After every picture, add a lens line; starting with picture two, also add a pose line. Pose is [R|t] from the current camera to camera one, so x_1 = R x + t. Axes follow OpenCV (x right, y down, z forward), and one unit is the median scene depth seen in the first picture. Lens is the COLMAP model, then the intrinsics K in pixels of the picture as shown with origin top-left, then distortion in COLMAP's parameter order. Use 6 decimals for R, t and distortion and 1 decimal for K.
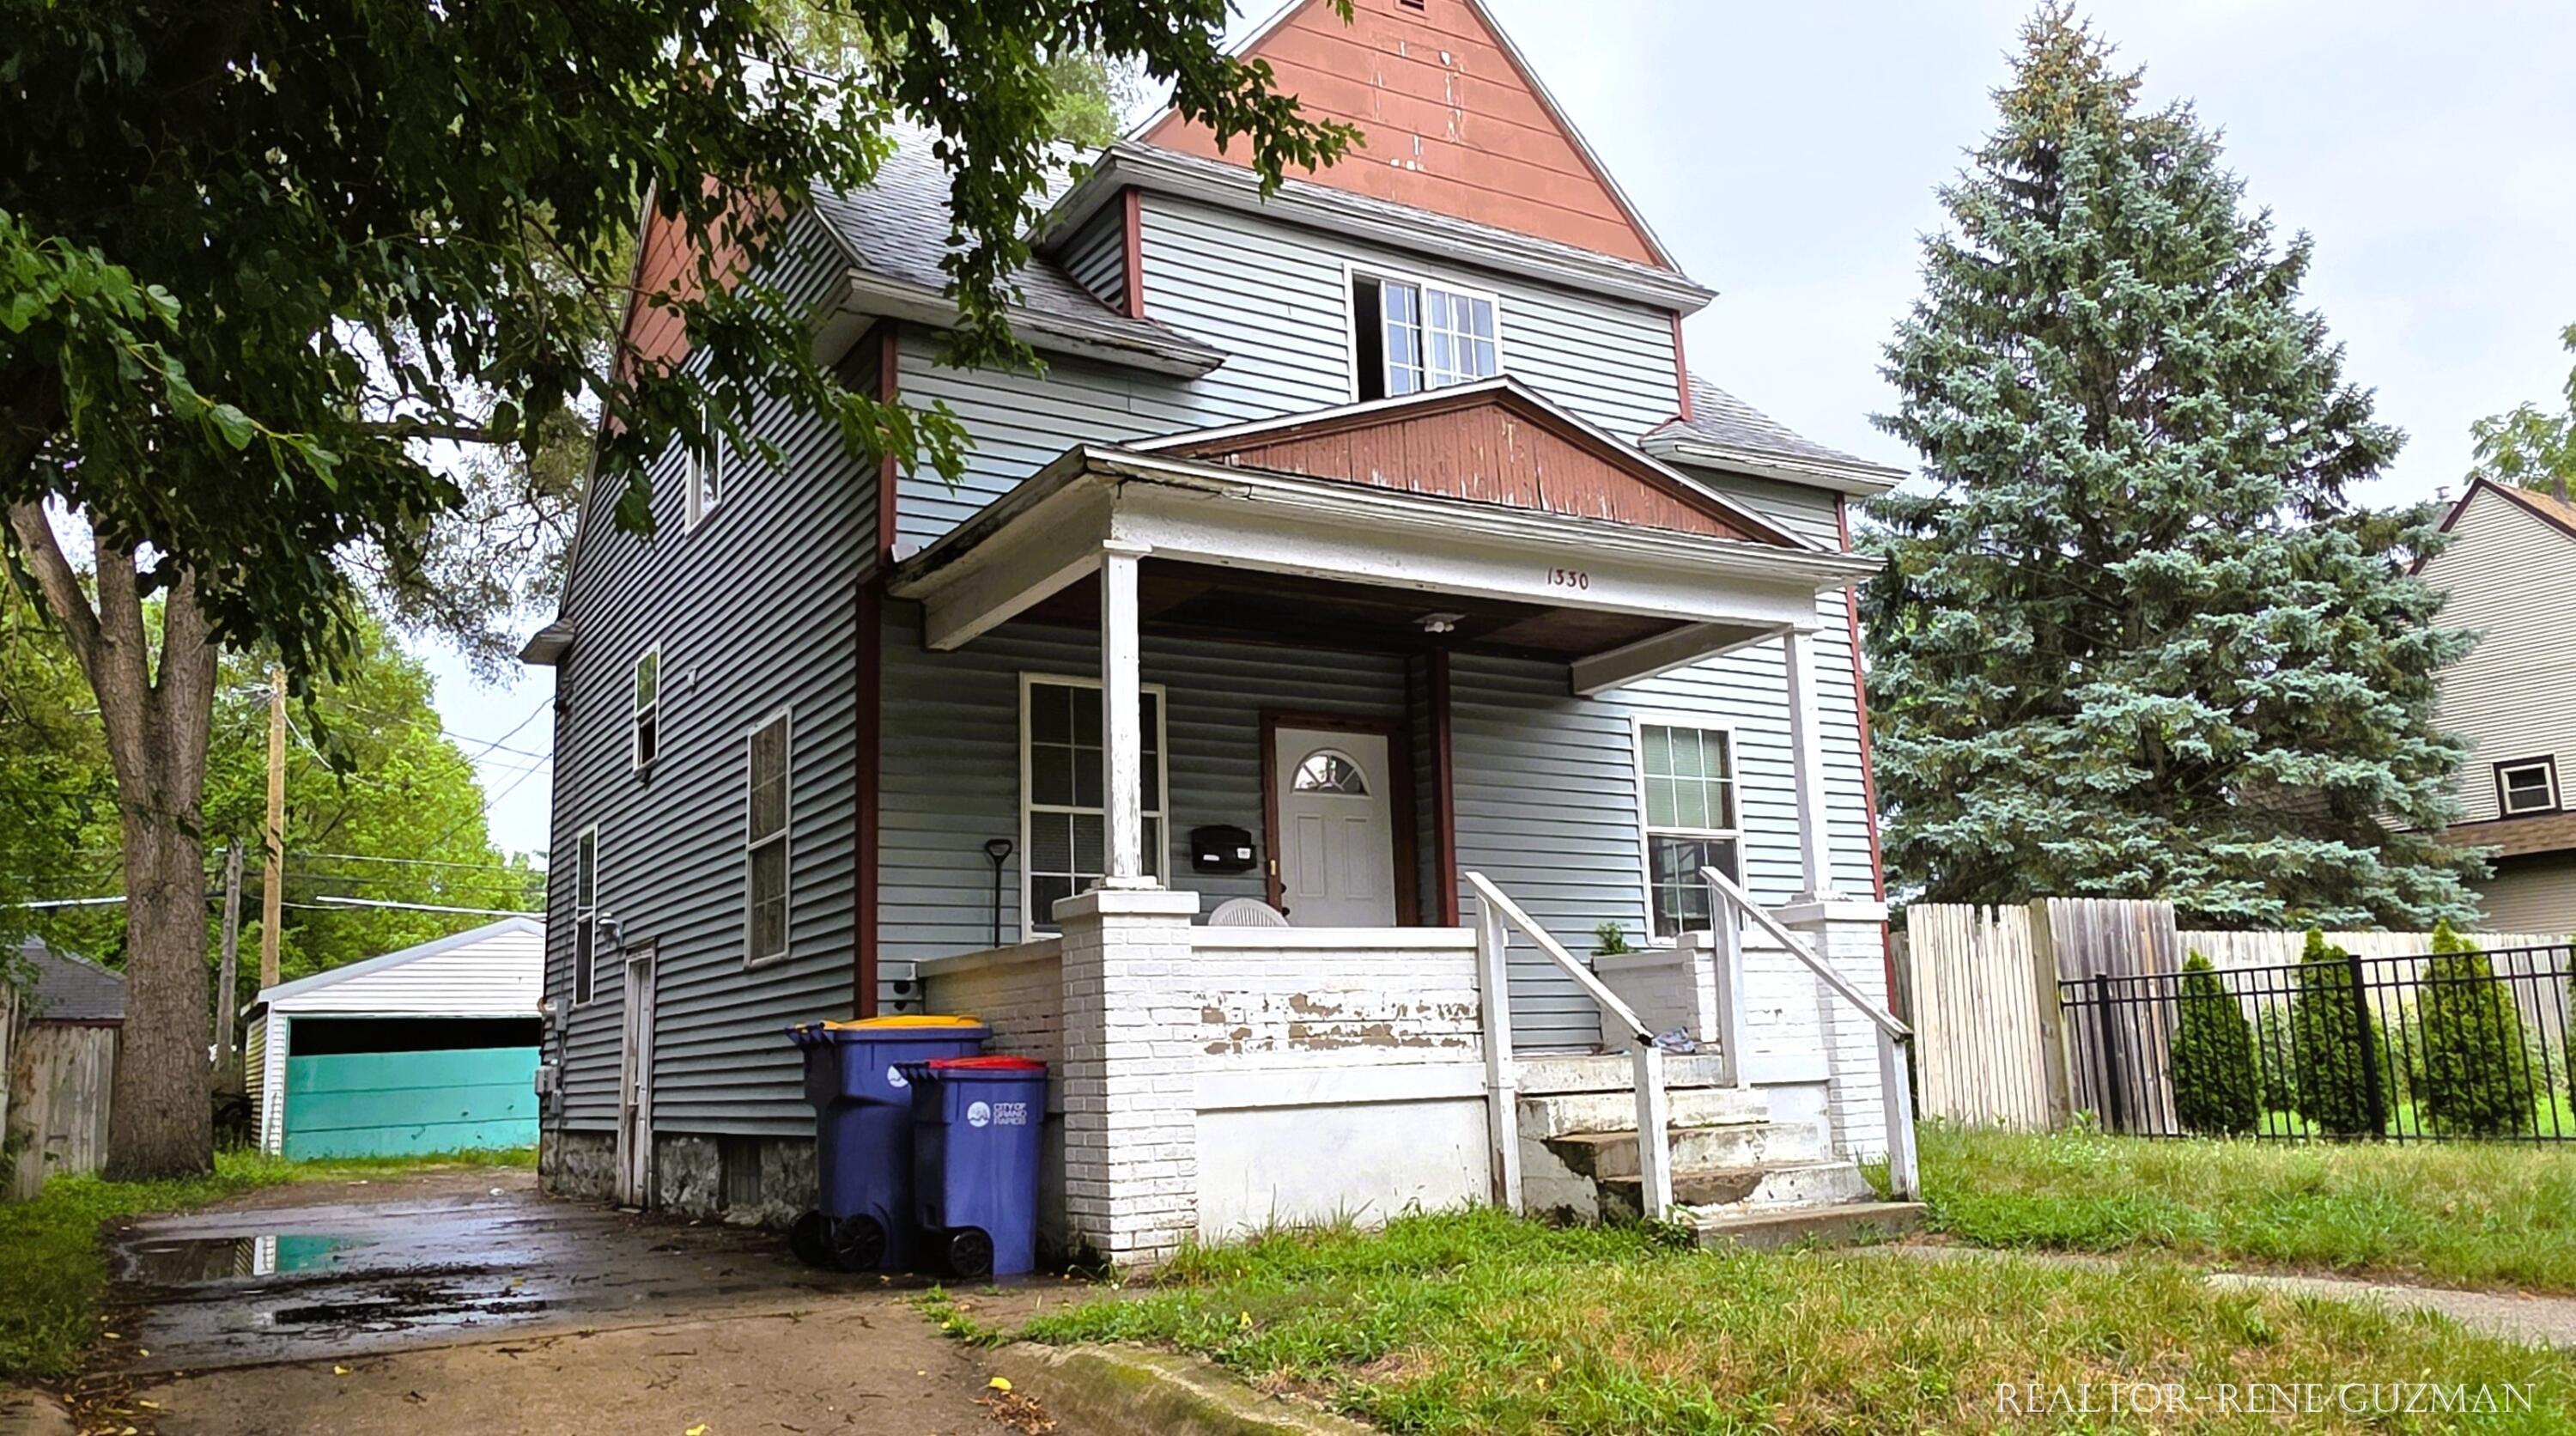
lens RADIAL K [[1887.6, 0, 1290.1], [0, 1887.6, 713.5], [0, 0, 1]] dist [0.010023, 0.003728]
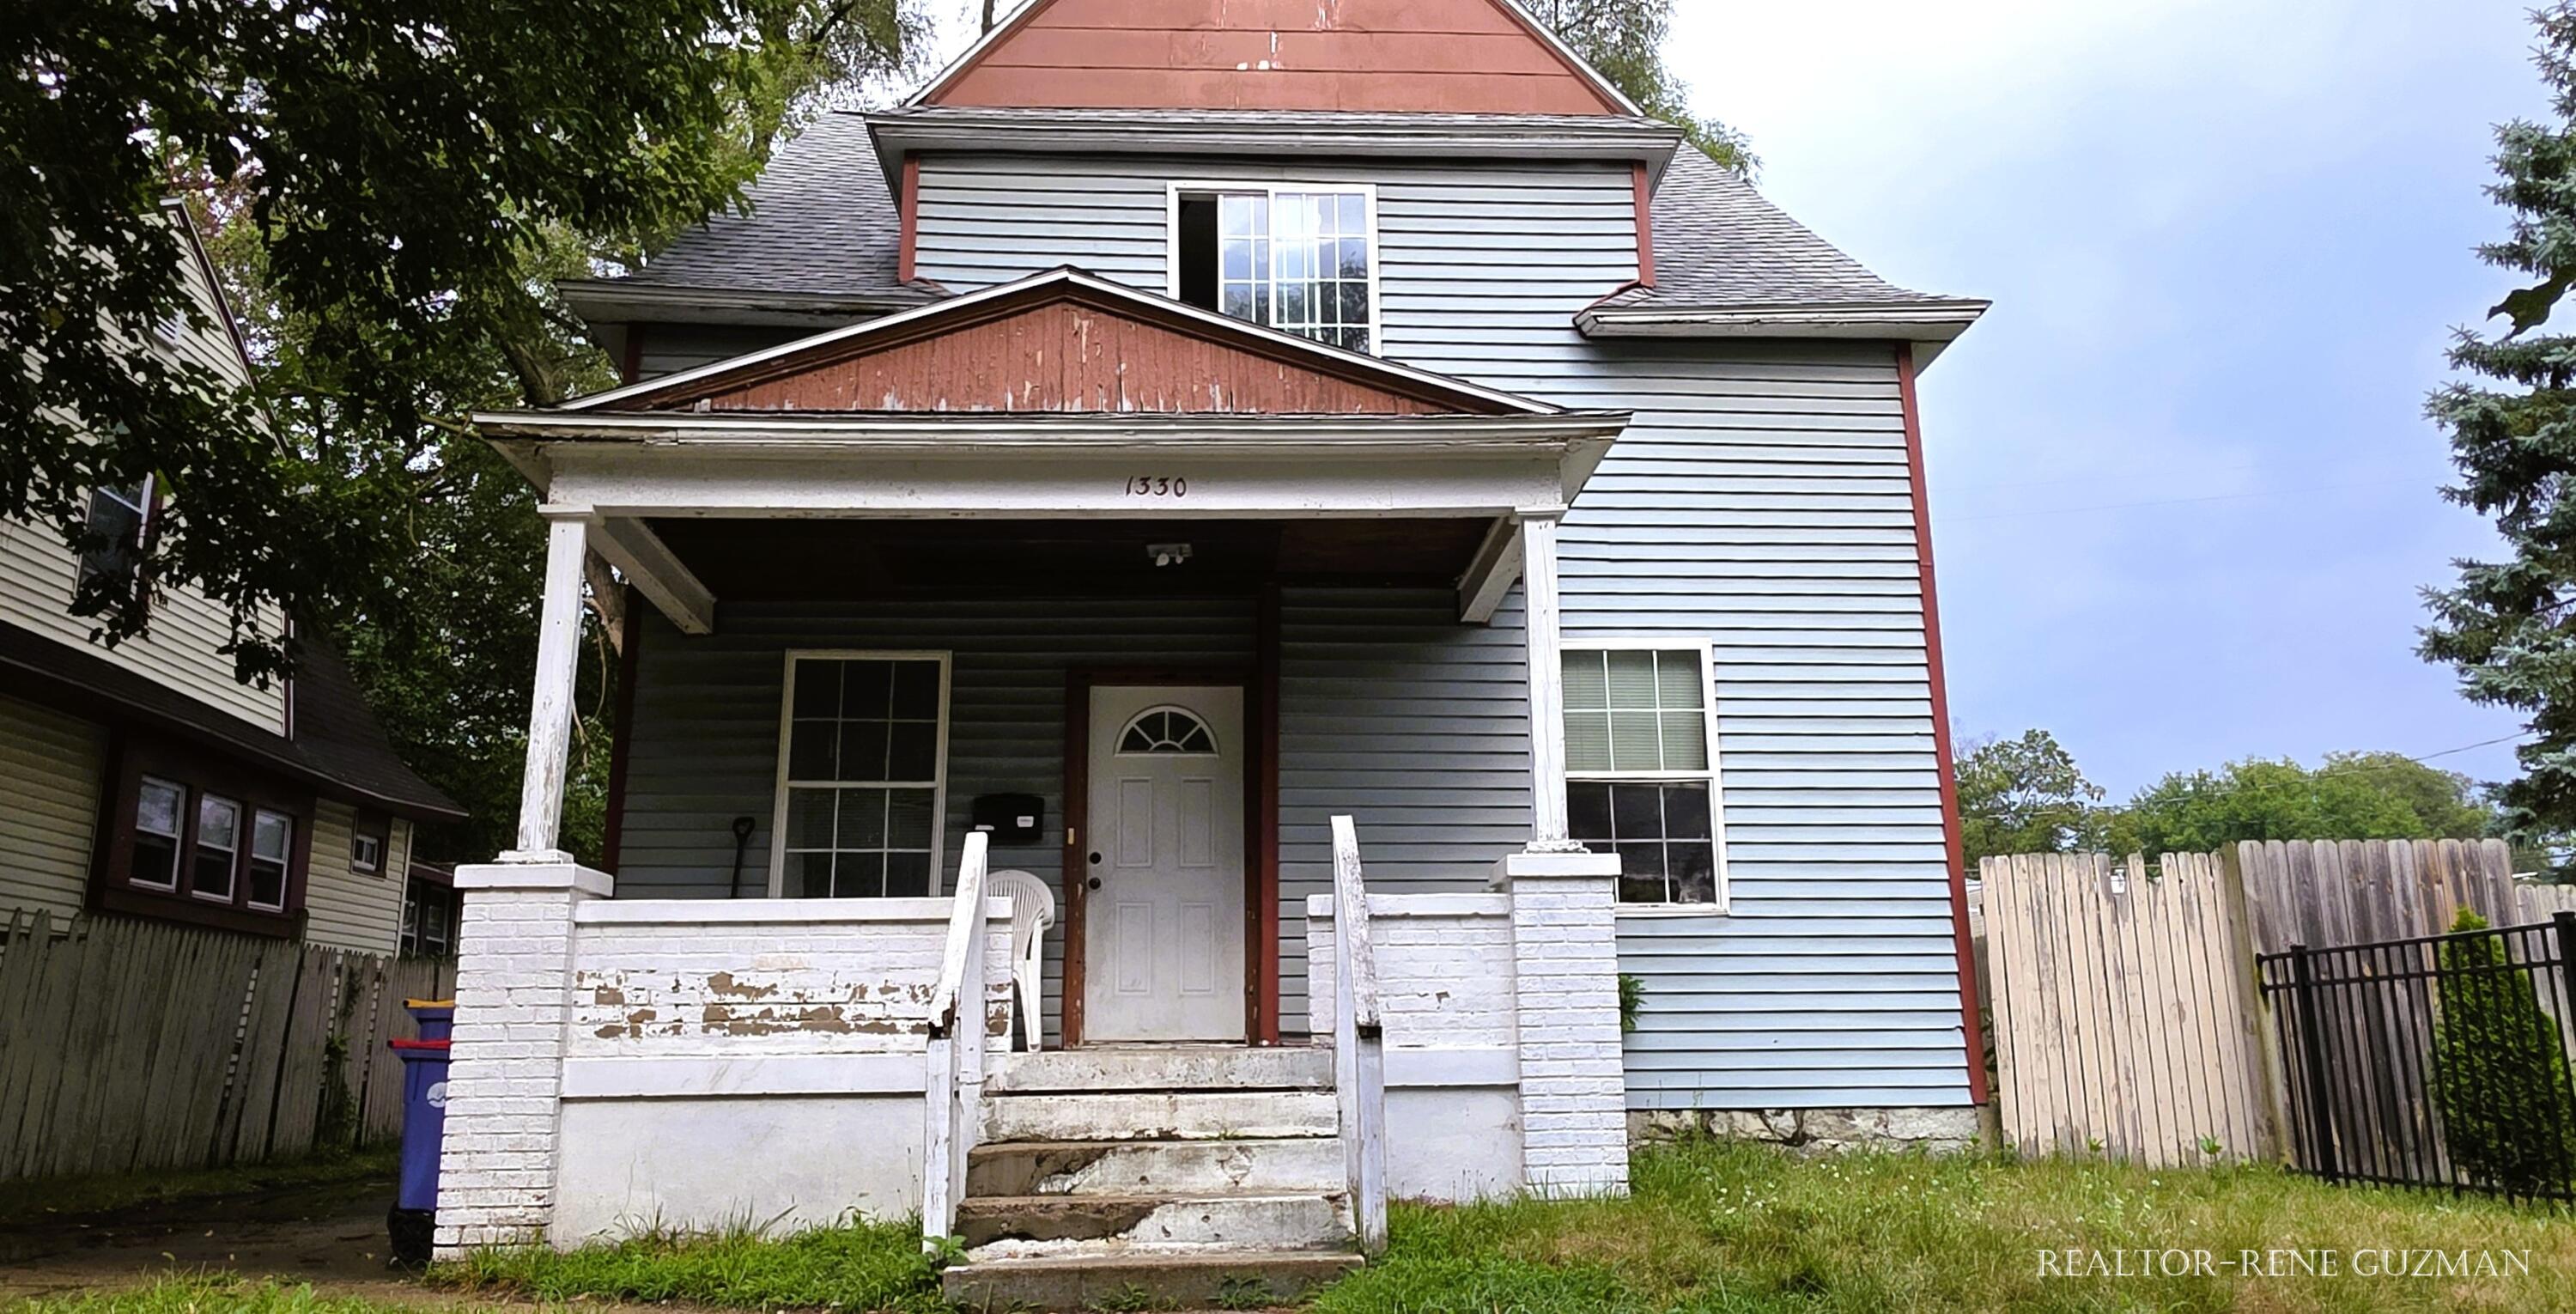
lens RADIAL K [[1732.0, 0, 1284.4], [0, 1732.0, 662.1], [0, 0, 1]] dist [0.008020, 0.002656]
pose [[0.883126, -0.081168, -0.462061, 0.599723], [0.068225, 0.996669, -0.044684, 0.050986], [0.464148, 0.007938, 0.885722, 0.356856]]
